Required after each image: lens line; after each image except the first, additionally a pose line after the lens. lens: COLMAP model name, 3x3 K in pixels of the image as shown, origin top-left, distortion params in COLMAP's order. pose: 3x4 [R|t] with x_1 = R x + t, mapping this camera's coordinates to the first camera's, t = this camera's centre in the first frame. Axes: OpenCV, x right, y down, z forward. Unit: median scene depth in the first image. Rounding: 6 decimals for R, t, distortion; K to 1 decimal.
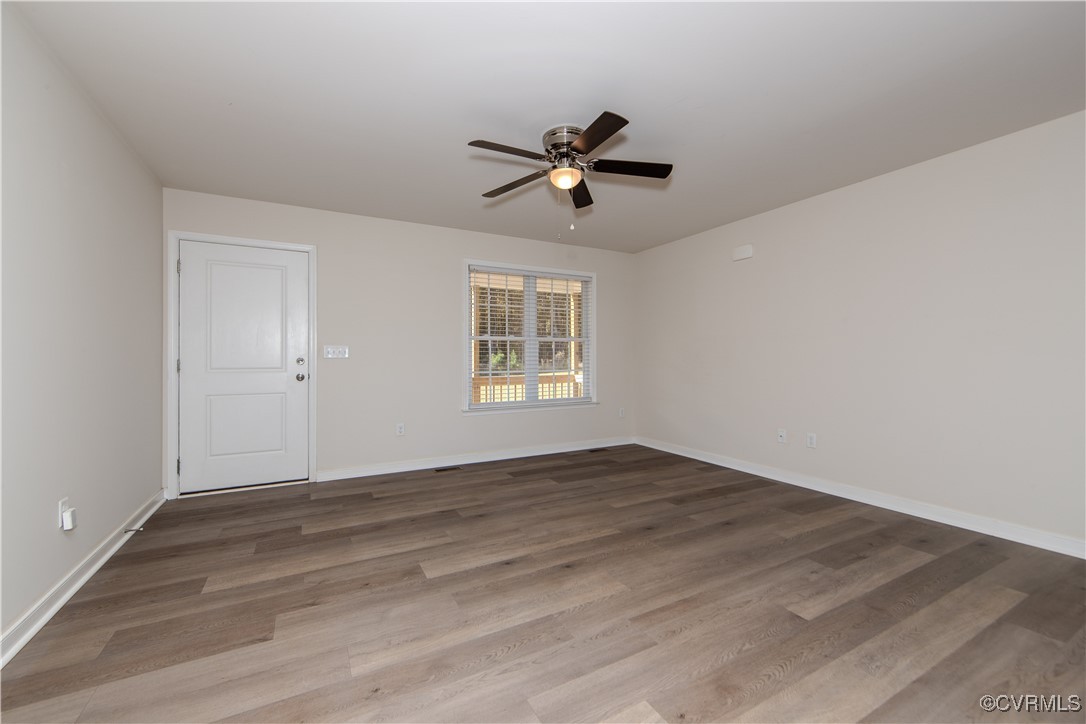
lens RADIAL K [[429.6, 0, 535.9], [0, 429.6, 366.6], [0, 0, 1]] dist [-0.002417, -0.000220]
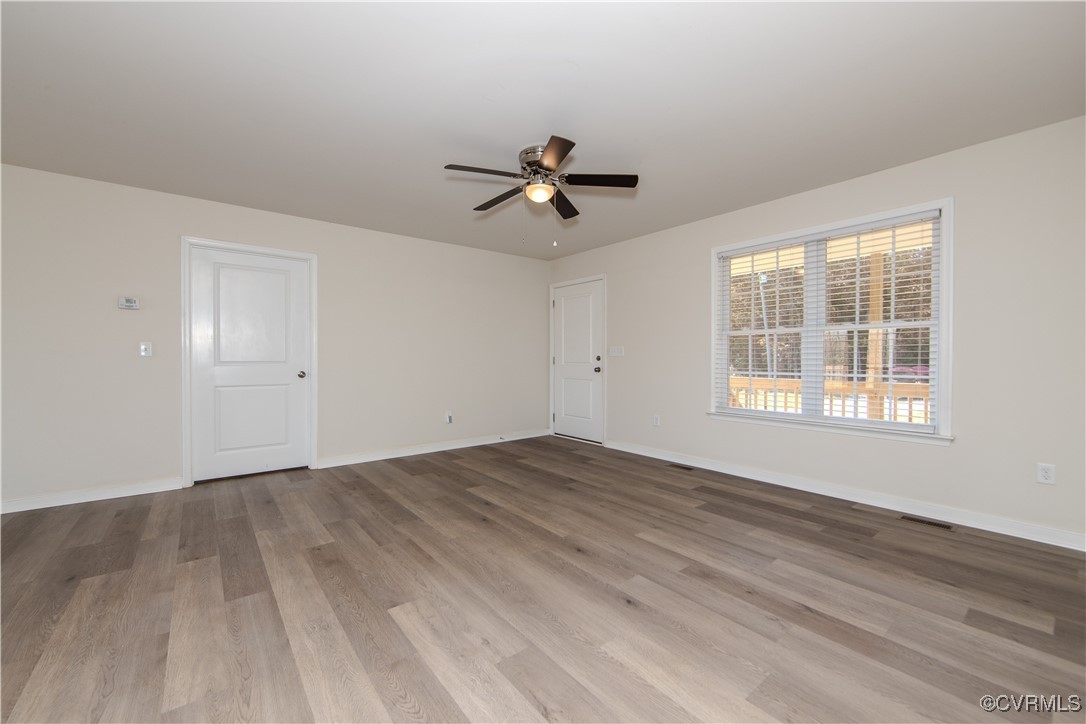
lens RADIAL K [[432.0, 0, 538.6], [0, 432.0, 362.8], [0, 0, 1]] dist [-0.001510, -0.000250]
pose [[0.183698, 0.015088, -0.982867, 0.894752], [-0.019795, 0.999736, 0.011647, -0.011556], [0.982783, 0.017316, 0.183948, 0.603224]]
